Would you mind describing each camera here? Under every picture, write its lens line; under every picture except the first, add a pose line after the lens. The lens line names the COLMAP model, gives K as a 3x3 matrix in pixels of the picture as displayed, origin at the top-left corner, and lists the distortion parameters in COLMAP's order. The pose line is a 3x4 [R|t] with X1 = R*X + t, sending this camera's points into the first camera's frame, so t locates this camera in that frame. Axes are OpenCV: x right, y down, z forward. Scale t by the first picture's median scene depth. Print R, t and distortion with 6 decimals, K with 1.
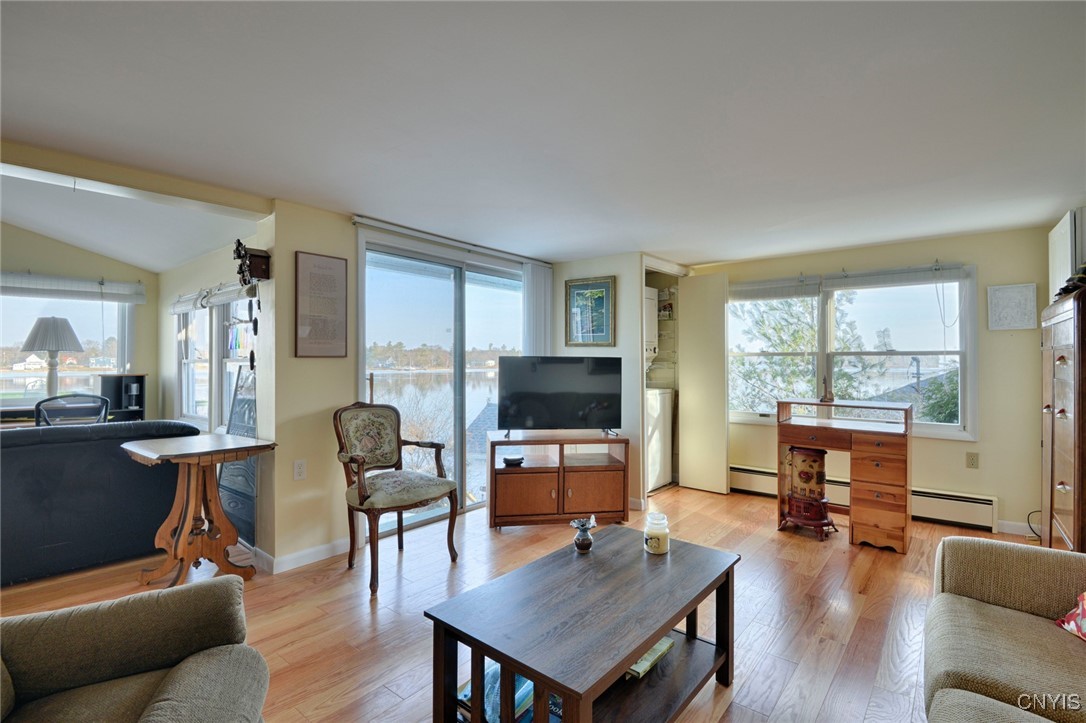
lens RADIAL K [[504.9, 0, 547.4], [0, 504.9, 354.0], [0, 0, 1]] dist [0.004487, -0.017002]
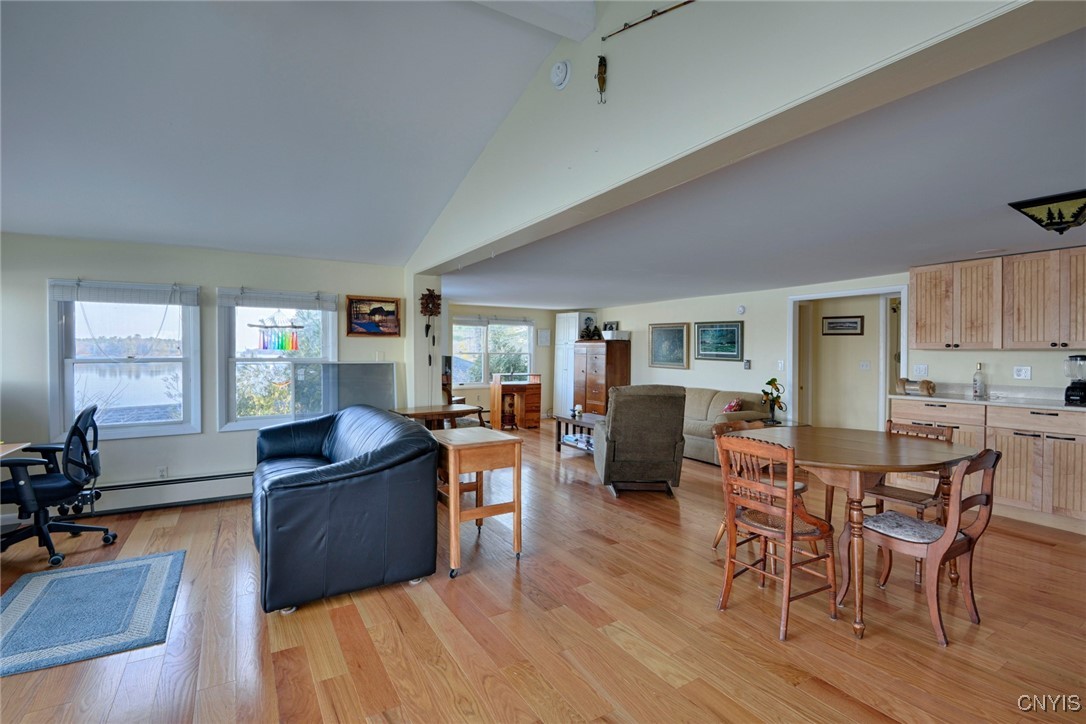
lens RADIAL K [[504.9, 0, 547.4], [0, 504.9, 354.5], [0, 0, 1]] dist [0.004487, -0.017002]
pose [[0.318002, -0.001750, 0.948088, -1.509182], [-0.021356, 0.999731, 0.009008, -0.021051], [-0.947849, -0.023112, 0.317879, 0.071579]]
